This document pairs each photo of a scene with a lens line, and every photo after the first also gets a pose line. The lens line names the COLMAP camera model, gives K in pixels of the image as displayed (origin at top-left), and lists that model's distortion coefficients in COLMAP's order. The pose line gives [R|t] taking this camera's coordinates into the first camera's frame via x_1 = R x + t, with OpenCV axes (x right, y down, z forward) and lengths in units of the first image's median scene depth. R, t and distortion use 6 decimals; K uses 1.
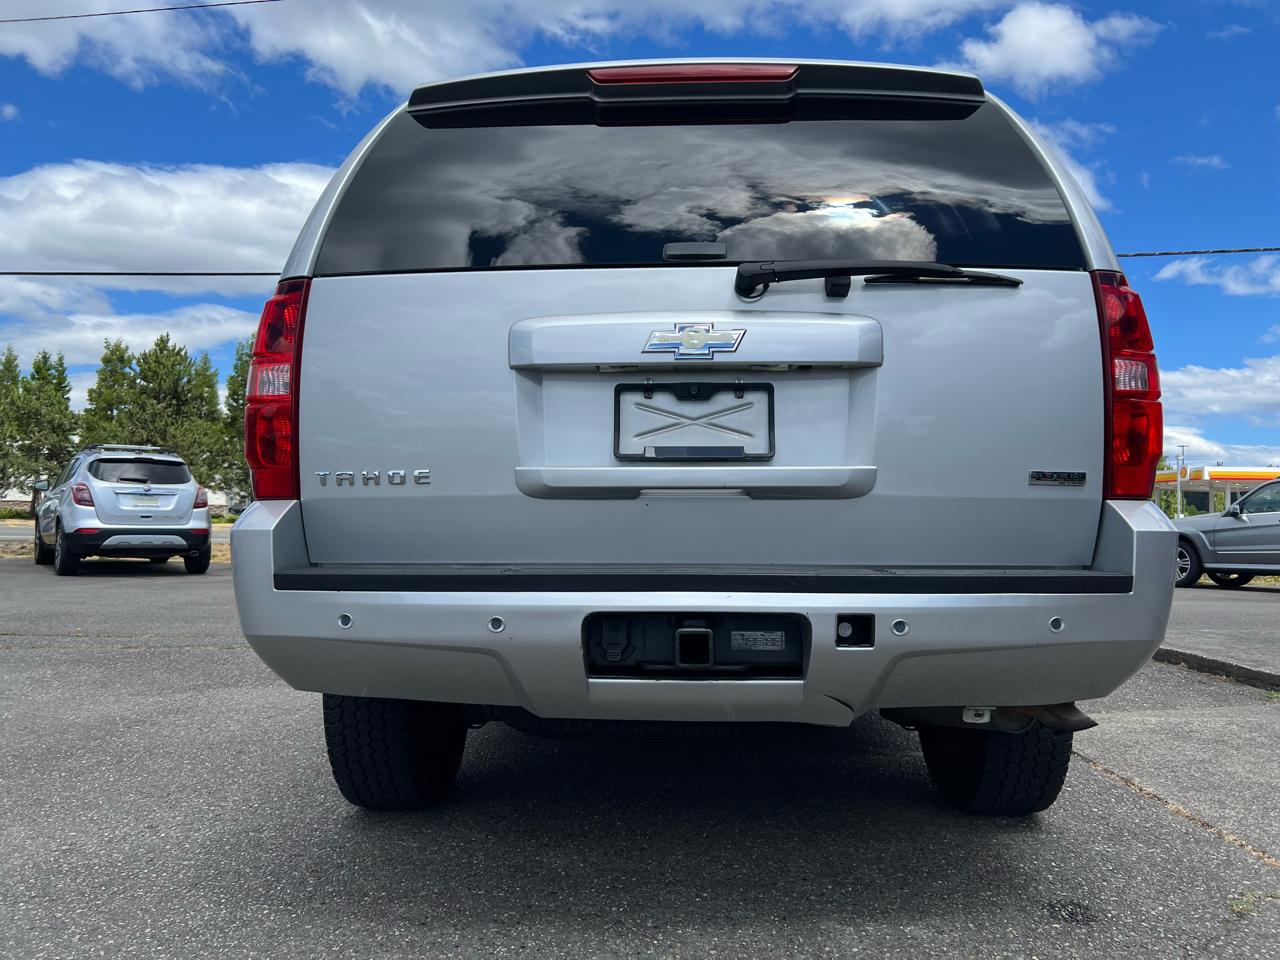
lens RADIAL K [[961.9, 0, 634.8], [0, 961.9, 474.0], [0, 0, 1]] dist [0.041097, -0.038042]
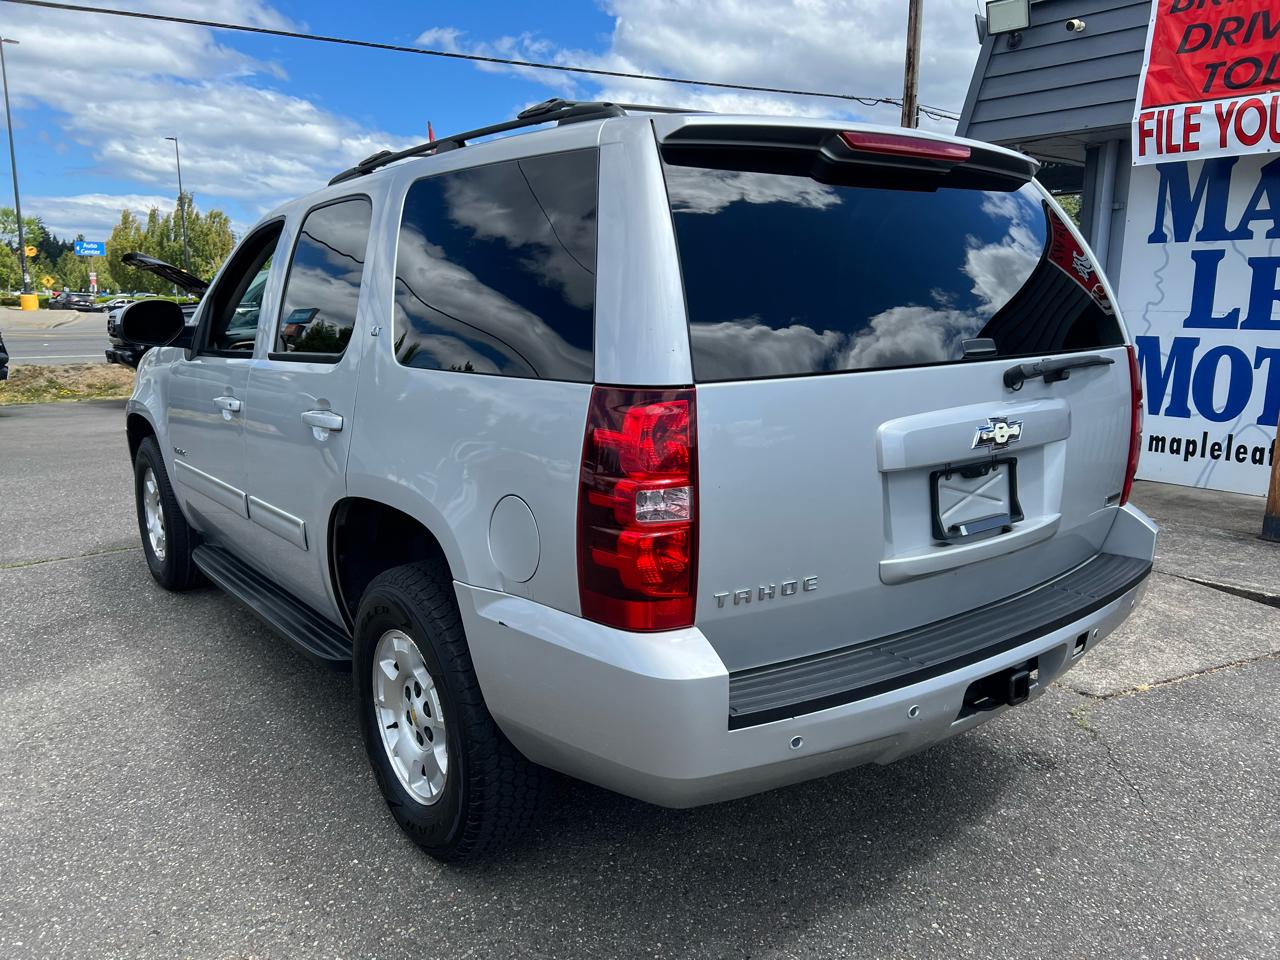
lens RADIAL K [[965.7, 0, 636.0], [0, 965.7, 474.4], [0, 0, 1]] dist [0.053691, -0.052635]
pose [[0.765871, -0.130085, 0.629697, -0.146186], [-0.023104, 0.973121, 0.229131, -0.050078], [-0.642578, -0.190034, 0.742280, 0.056008]]
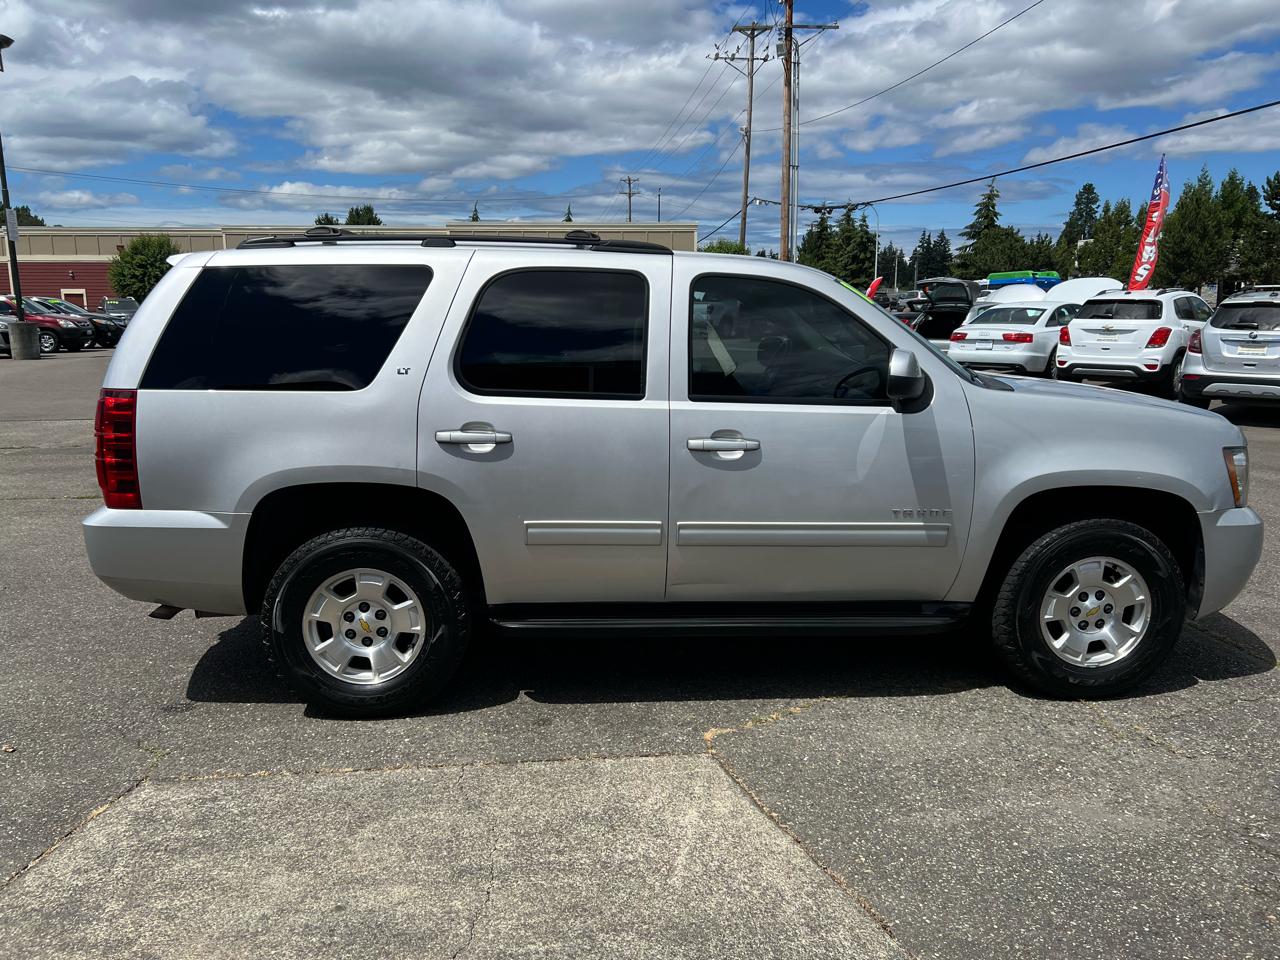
lens RADIAL K [[961.9, 0, 634.8], [0, 961.9, 474.0], [0, 0, 1]] dist [0.041097, -0.038042]
pose [[0.116721, 0.160930, -0.980040, 0.378131], [0.057171, 0.984060, 0.168399, -0.045703], [0.991518, -0.075685, 0.105660, 0.274923]]
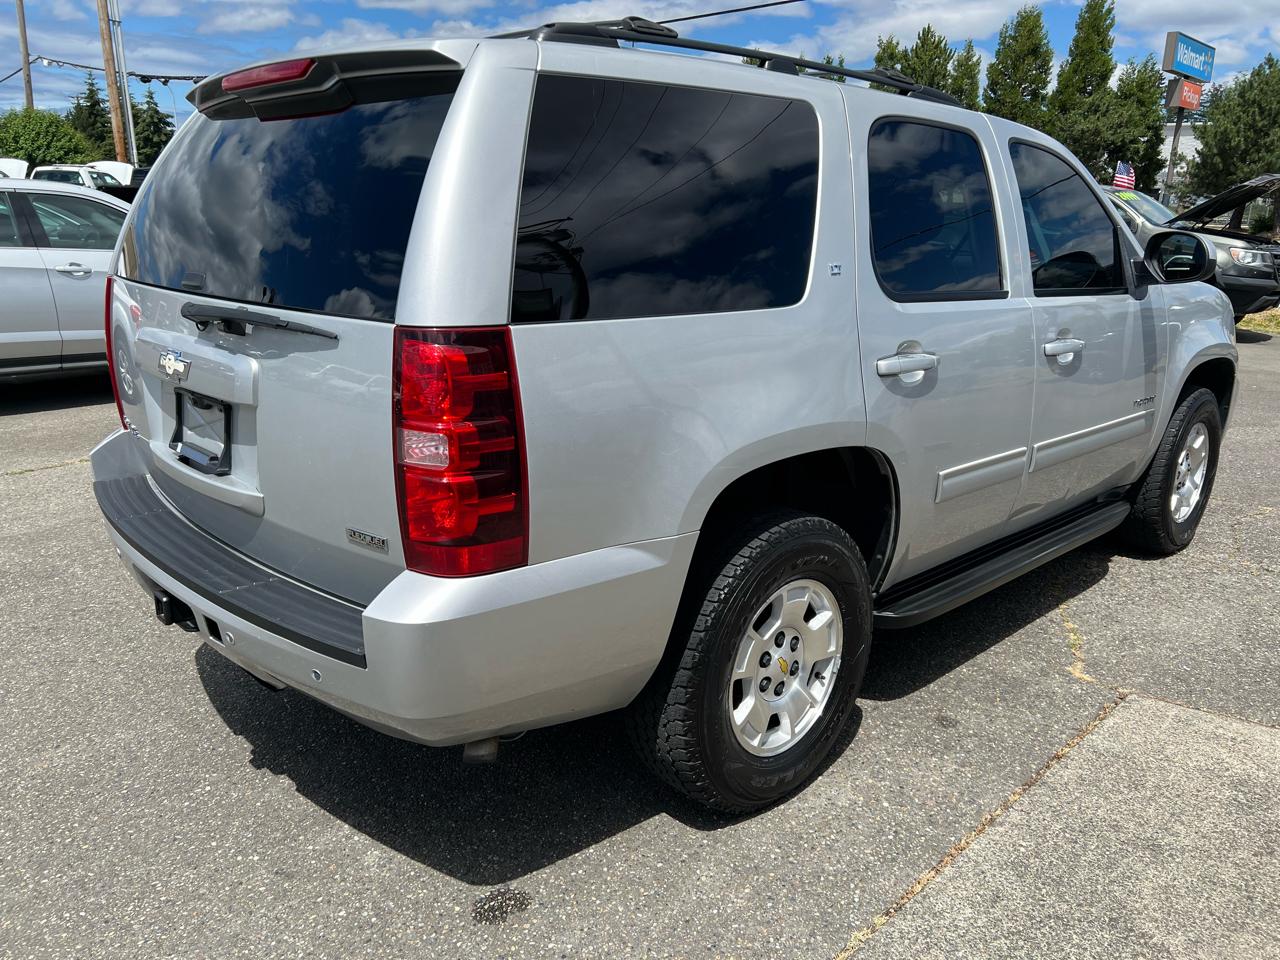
lens RADIAL K [[960.3, 0, 645.8], [0, 960.3, 477.8], [0, 0, 1]] dist [0.049262, -0.056465]
pose [[0.726684, 0.187387, -0.660921, 0.187269], [0.028608, 0.952989, 0.301650, -0.050359], [0.686376, -0.238112, 0.687161, 0.077476]]
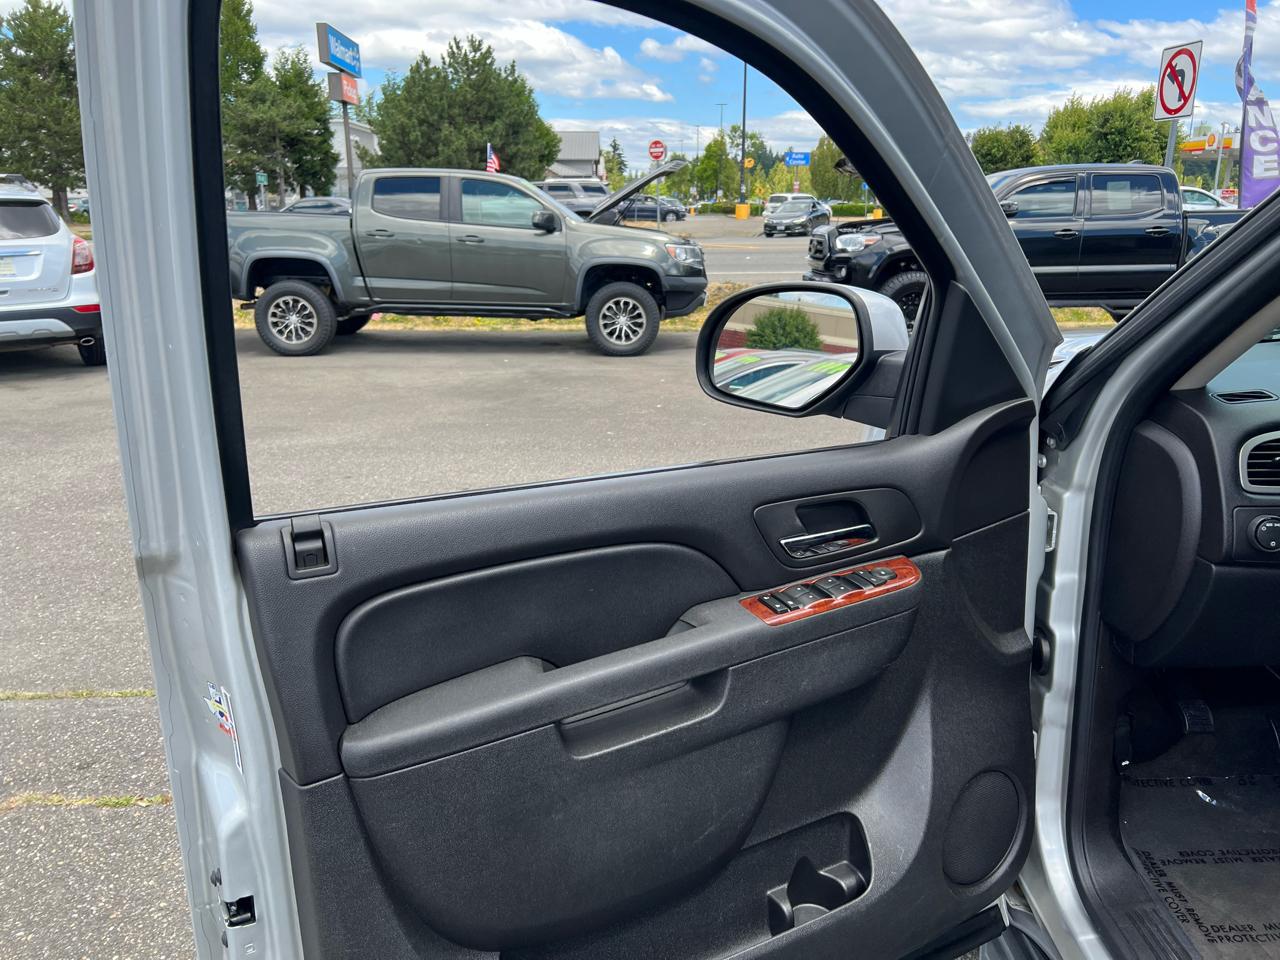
lens RADIAL K [[960.3, 0, 645.8], [0, 960.3, 477.8], [0, 0, 1]] dist [0.049262, -0.056465]
pose [[0.998457, -0.033114, 0.044578, -0.099879], [0.016860, 0.945627, 0.324817, -0.041523], [-0.052910, -0.323564, 0.944726, 0.311072]]
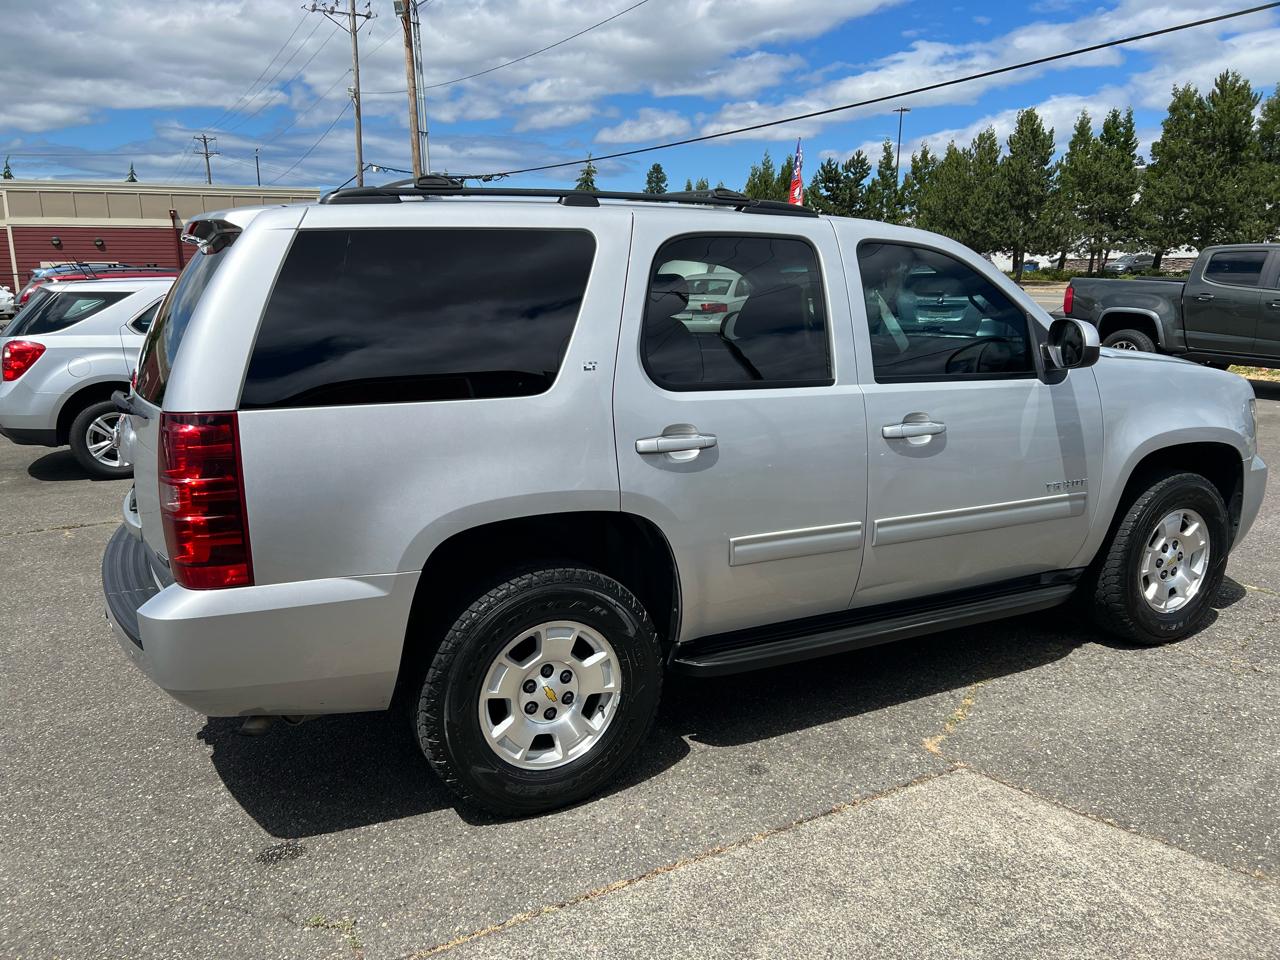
lens RADIAL K [[959.9, 0, 633.1], [0, 959.9, 478.0], [0, 0, 1]] dist [0.046868, -0.055146]
pose [[0.499425, 0.163244, -0.850839, 0.283481], [0.063896, 0.972472, 0.224087, -0.055451], [0.863998, -0.166280, 0.475246, 0.137234]]
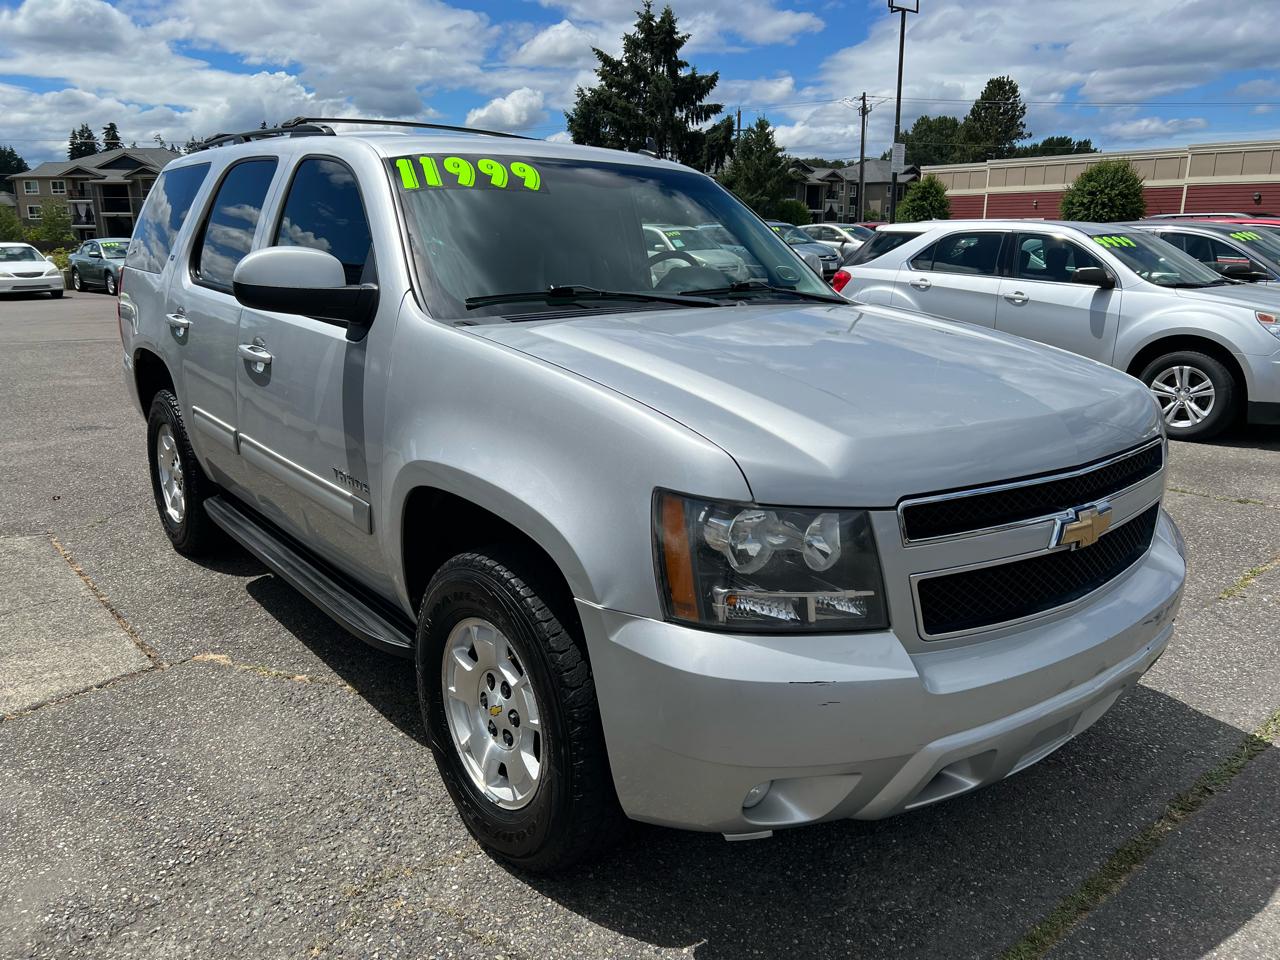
lens RADIAL K [[966.1, 0, 640.0], [0, 966.1, 480.0], [0, 0, 1]] dist [0.045607, -0.052426]
pose [[-0.750235, 0.146763, -0.644676, 0.189293], [0.019513, 0.979543, 0.200288, -0.020915], [0.660883, 0.137684, -0.737751, 0.598455]]
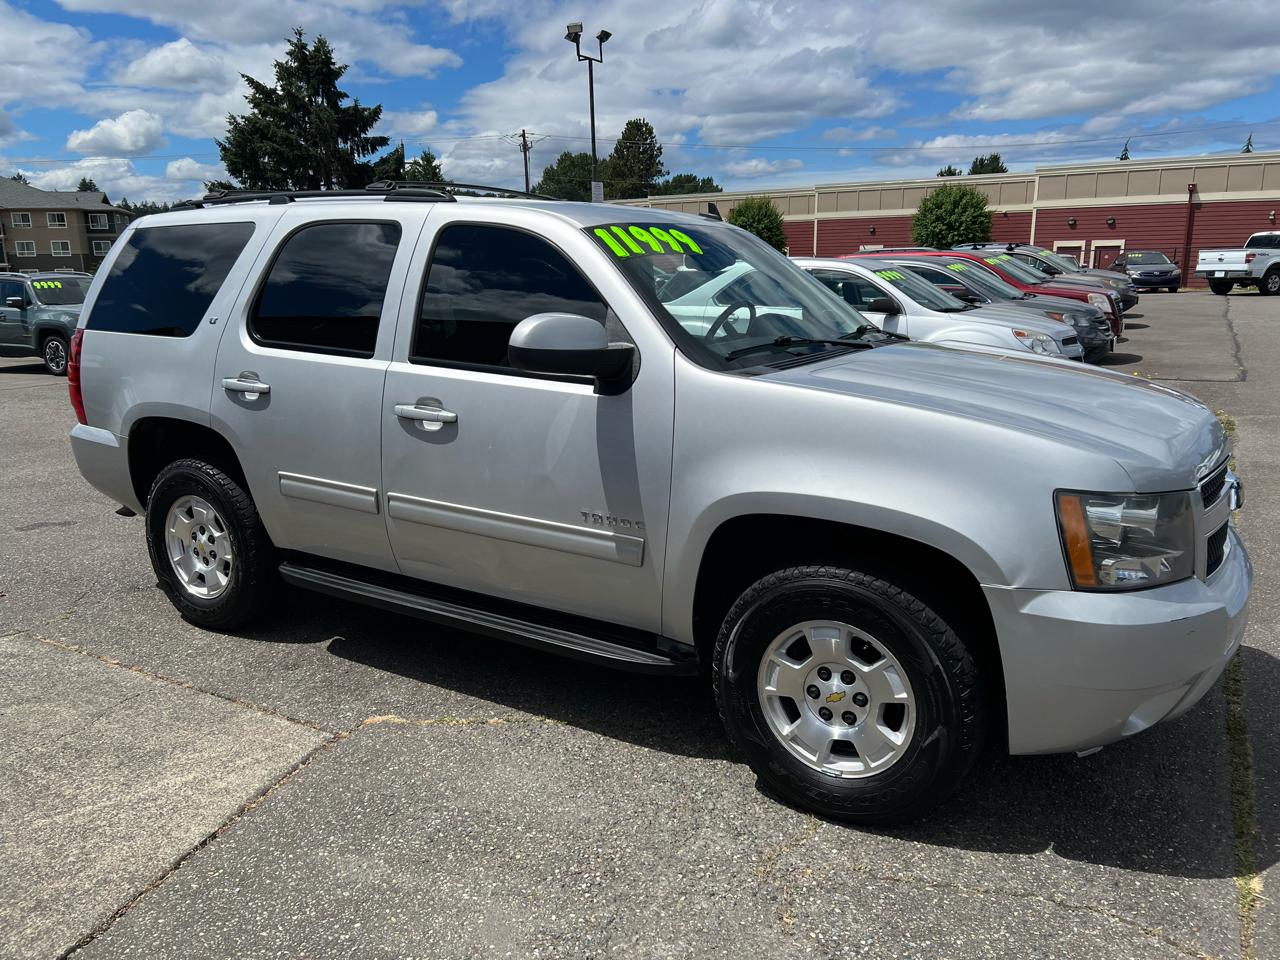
lens RADIAL K [[965.7, 0, 636.0], [0, 965.7, 474.4], [0, 0, 1]] dist [0.053691, -0.052635]
pose [[-0.487990, 0.179061, -0.854285, 0.296784], [0.050390, 0.982879, 0.177230, -0.031735], [0.871394, 0.043439, -0.488658, 0.515736]]
